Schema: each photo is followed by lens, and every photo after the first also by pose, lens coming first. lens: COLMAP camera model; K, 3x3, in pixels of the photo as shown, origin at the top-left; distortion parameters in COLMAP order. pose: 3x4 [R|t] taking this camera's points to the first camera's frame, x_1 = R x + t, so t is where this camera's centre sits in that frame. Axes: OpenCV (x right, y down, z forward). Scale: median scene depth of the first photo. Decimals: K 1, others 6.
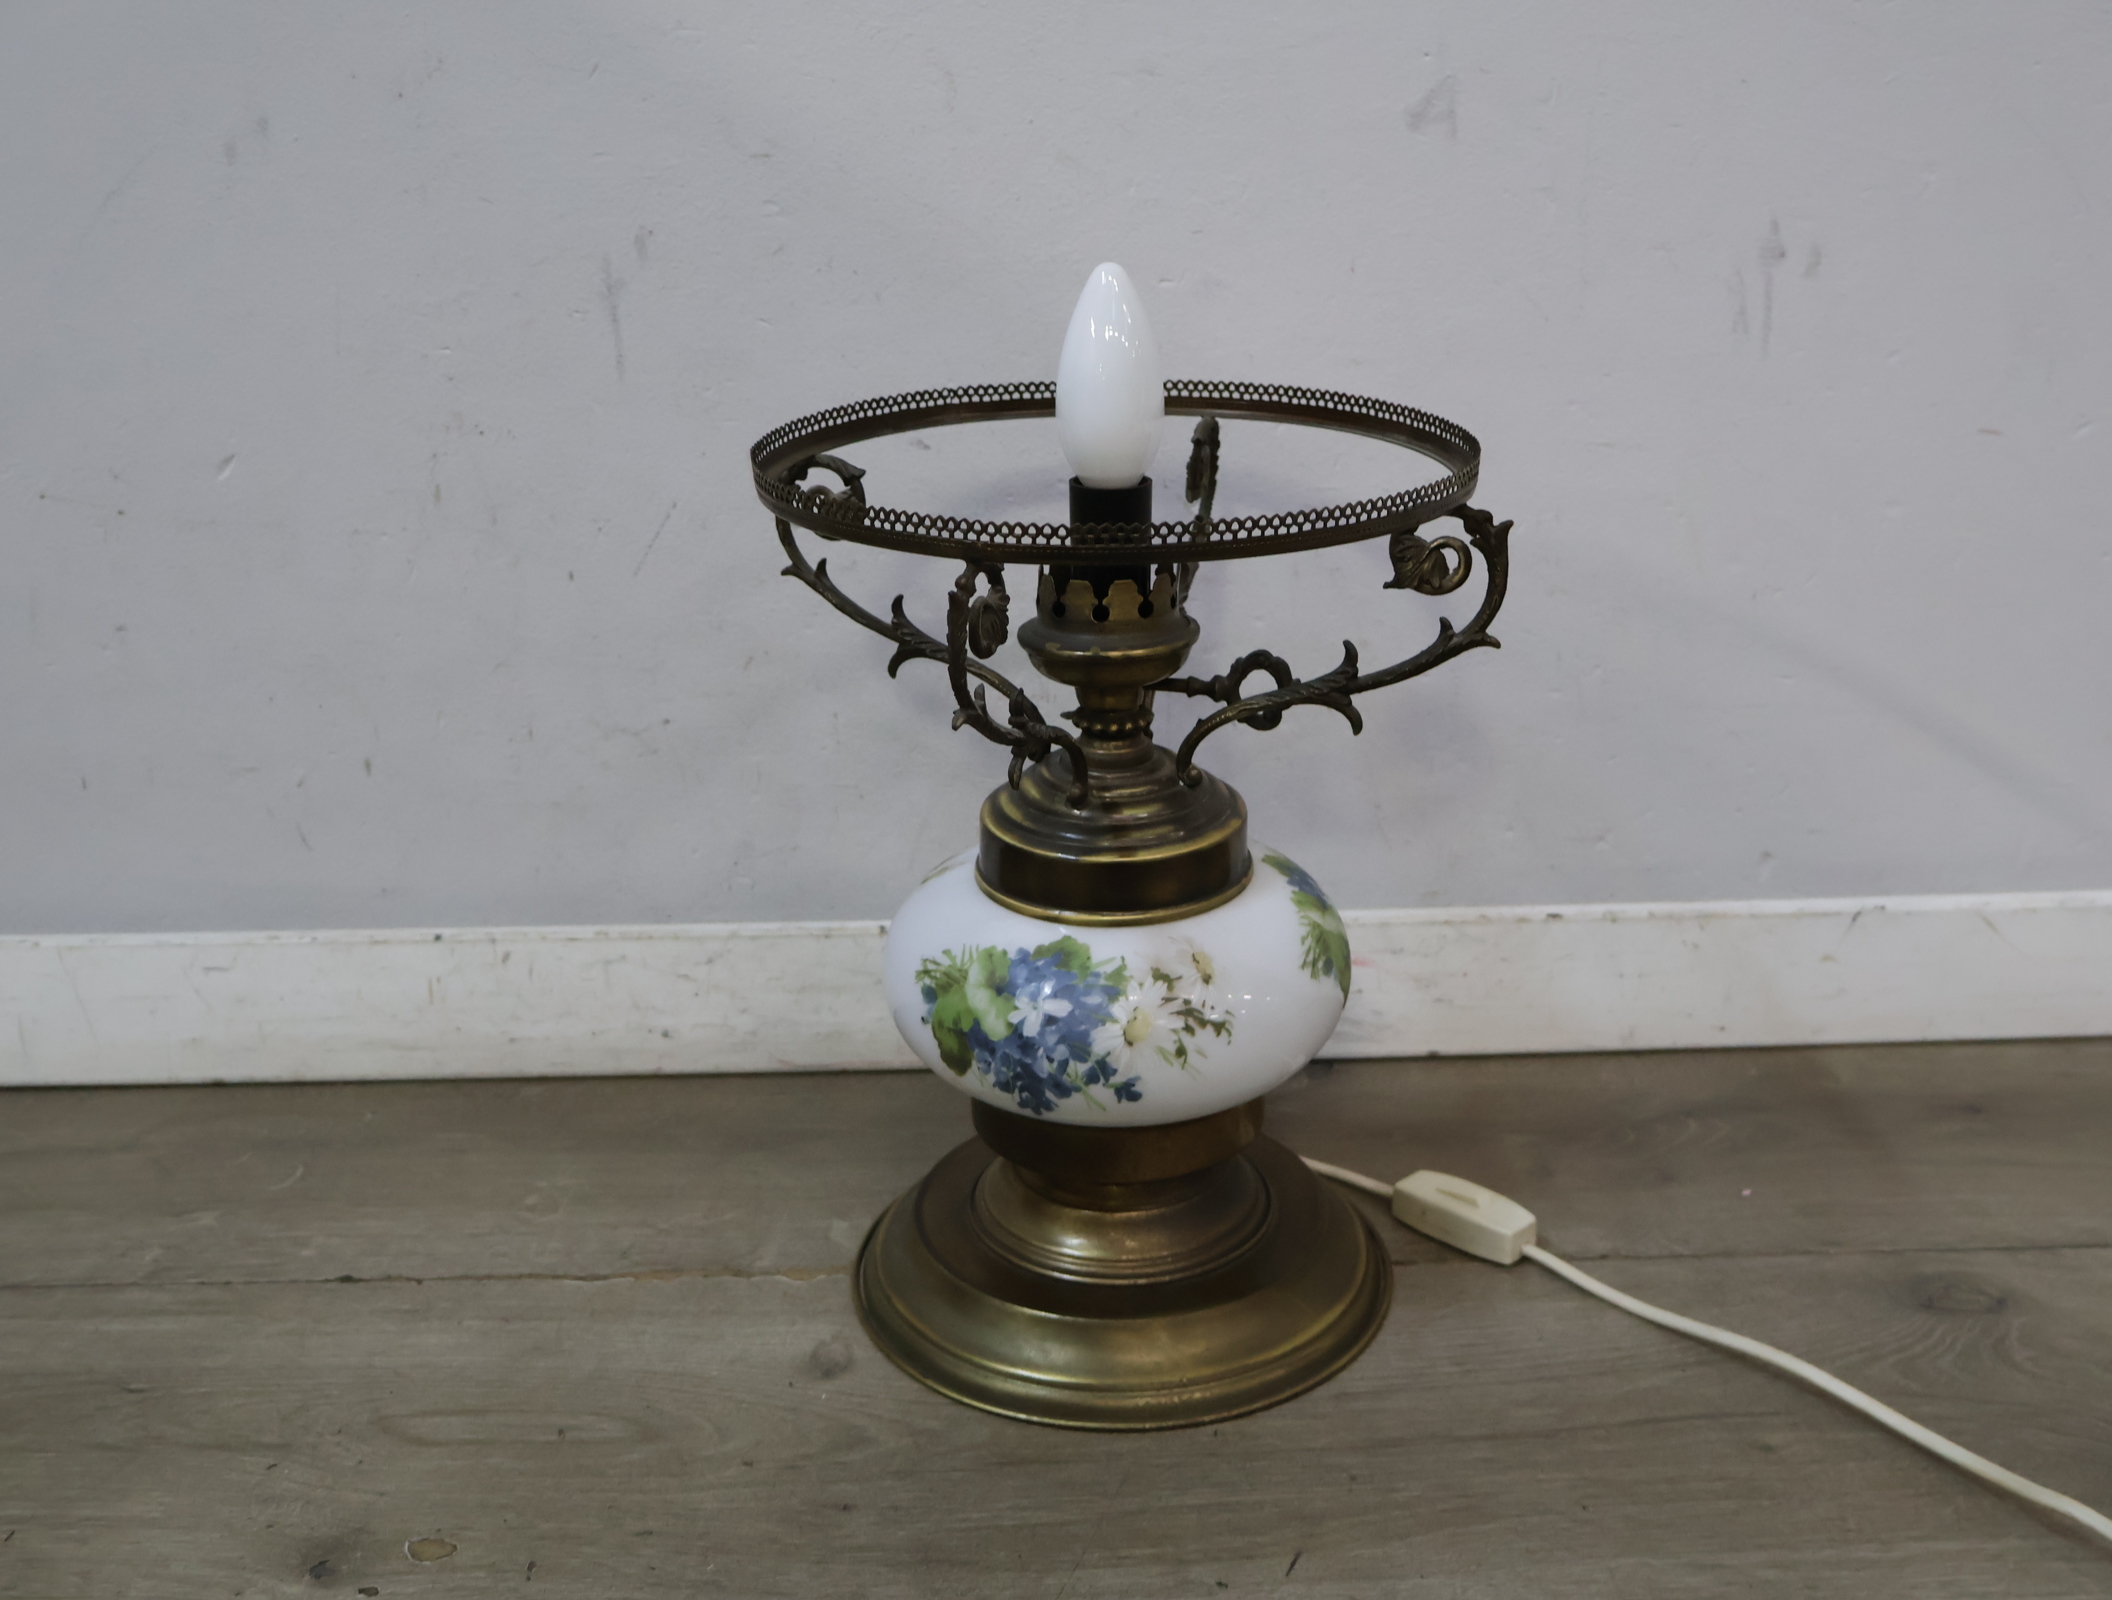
lens RADIAL K [[2086.0, 0, 1061.0], [0, 2086.0, 797.8], [0, 0, 1]] dist [0.004072, 0.000000]
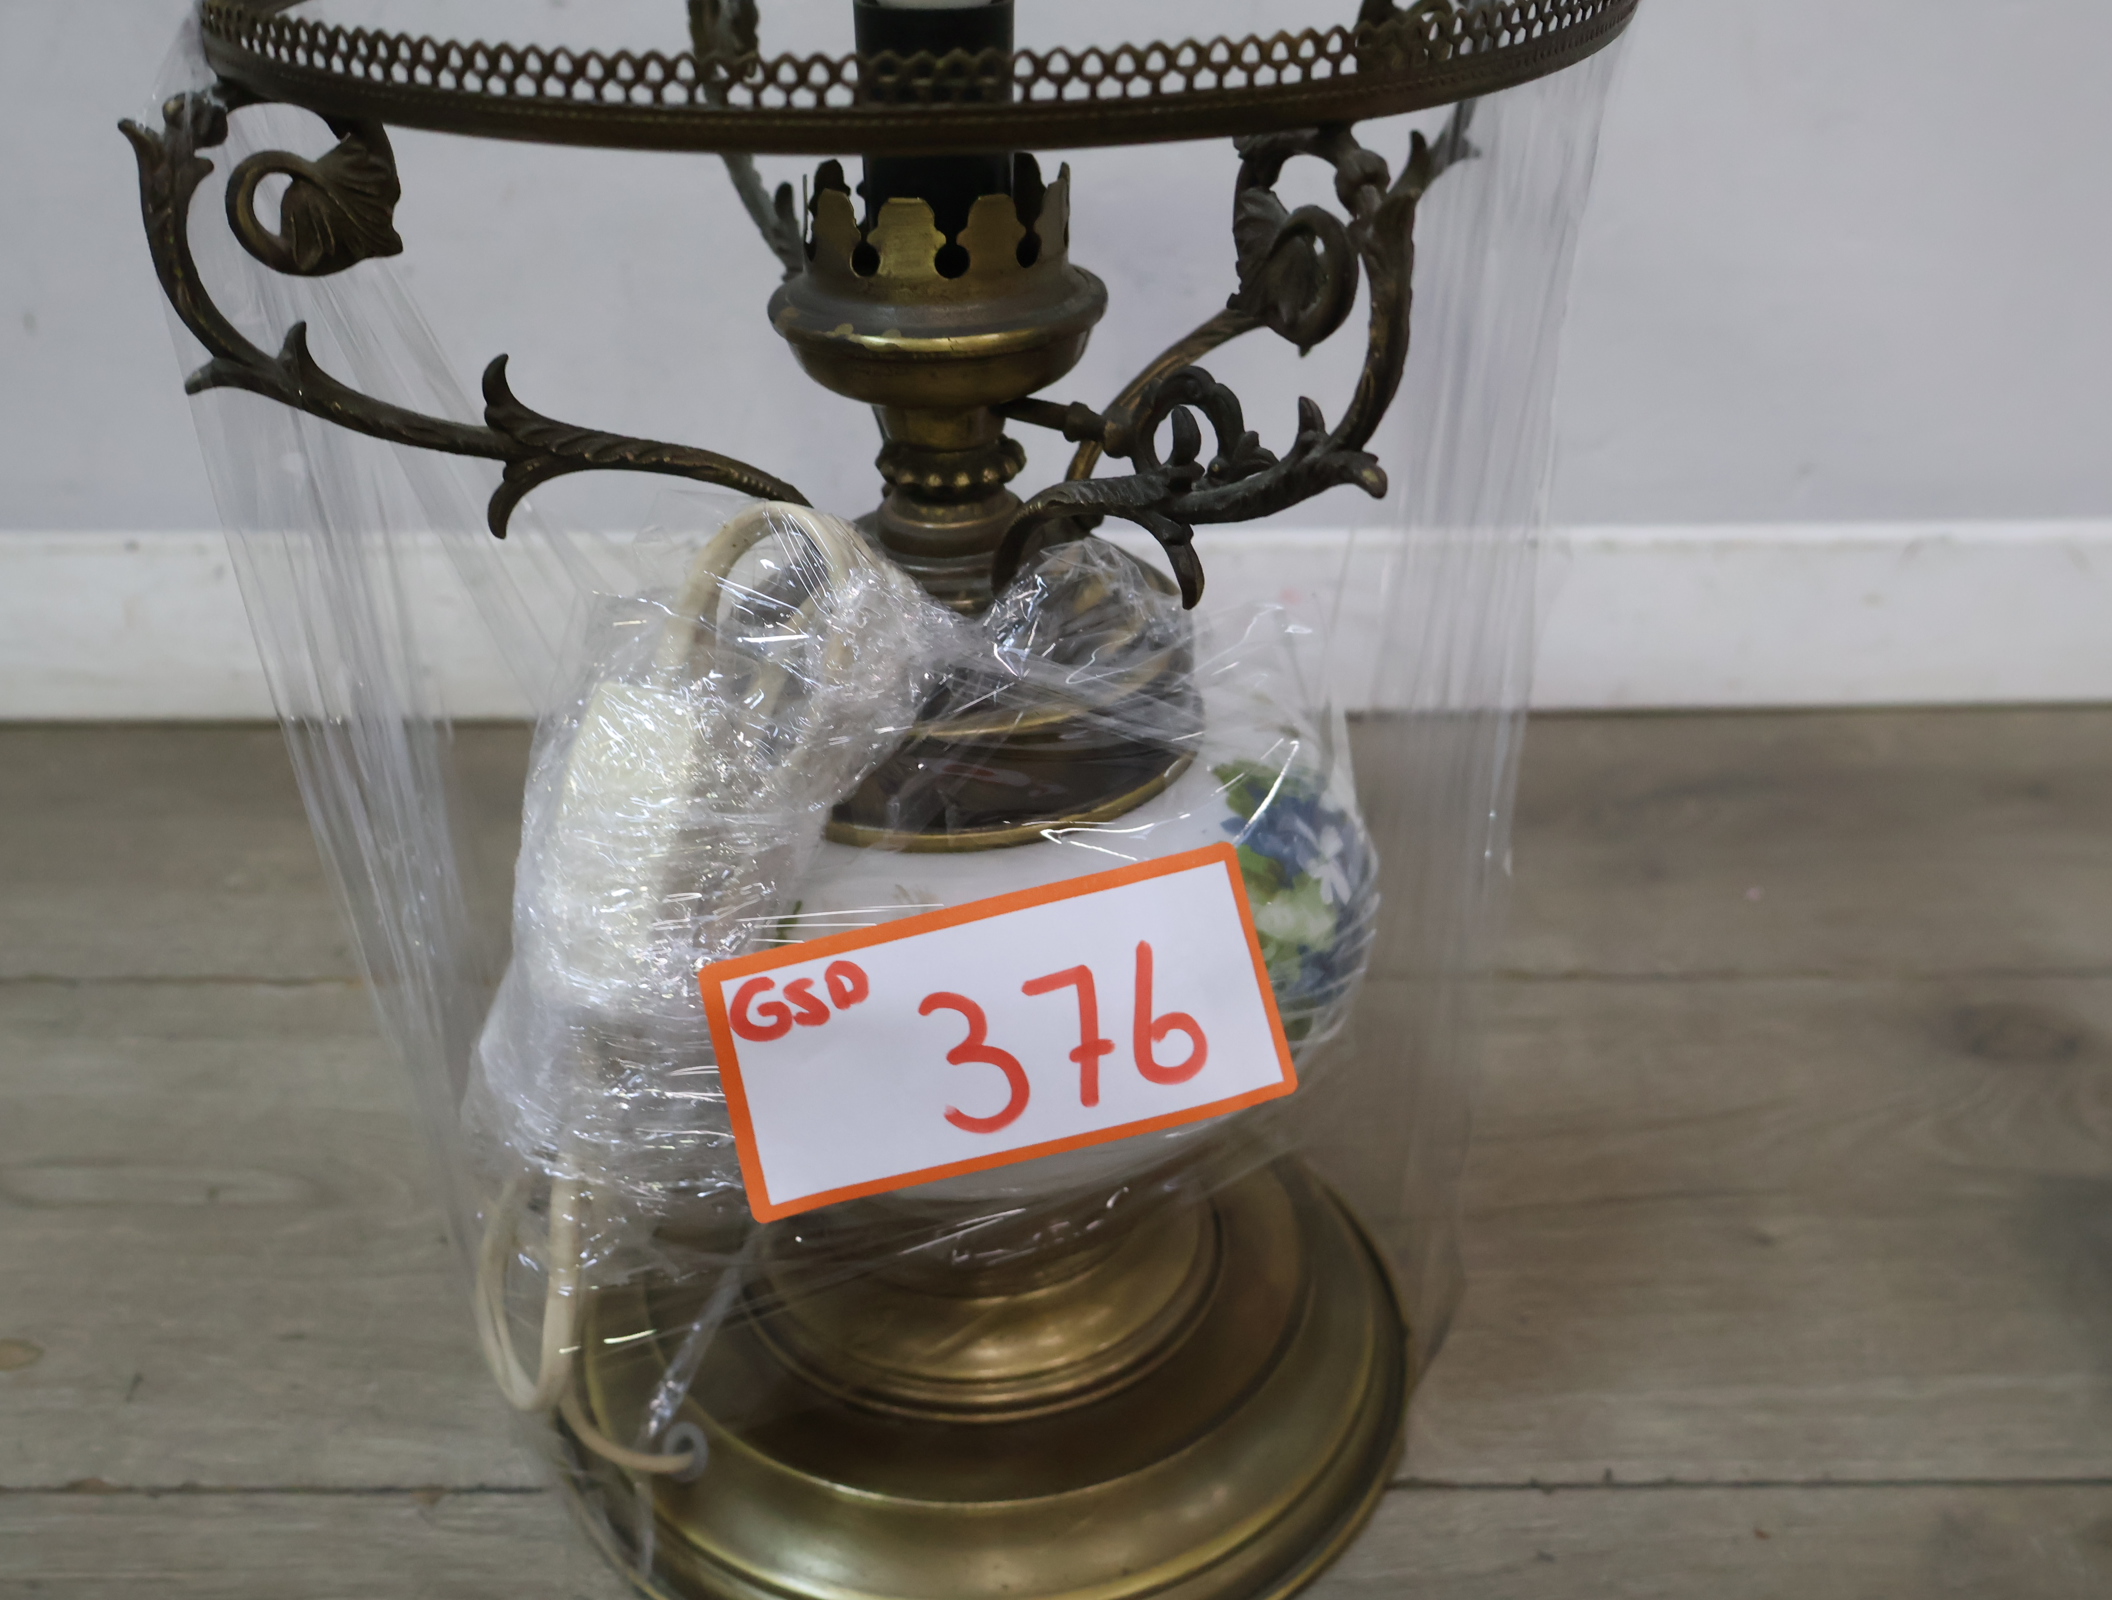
lens RADIAL K [[2086.0, 0, 1069.4], [0, 2086.0, 797.8], [0, 0, 1]] dist [0.004072, 0.000000]
pose [[0.999836, 0.015284, 0.009687, 0.068961], [-0.016798, 0.983012, 0.182769, 0.013335], [-0.006728, -0.182902, 0.983108, 0.265263]]
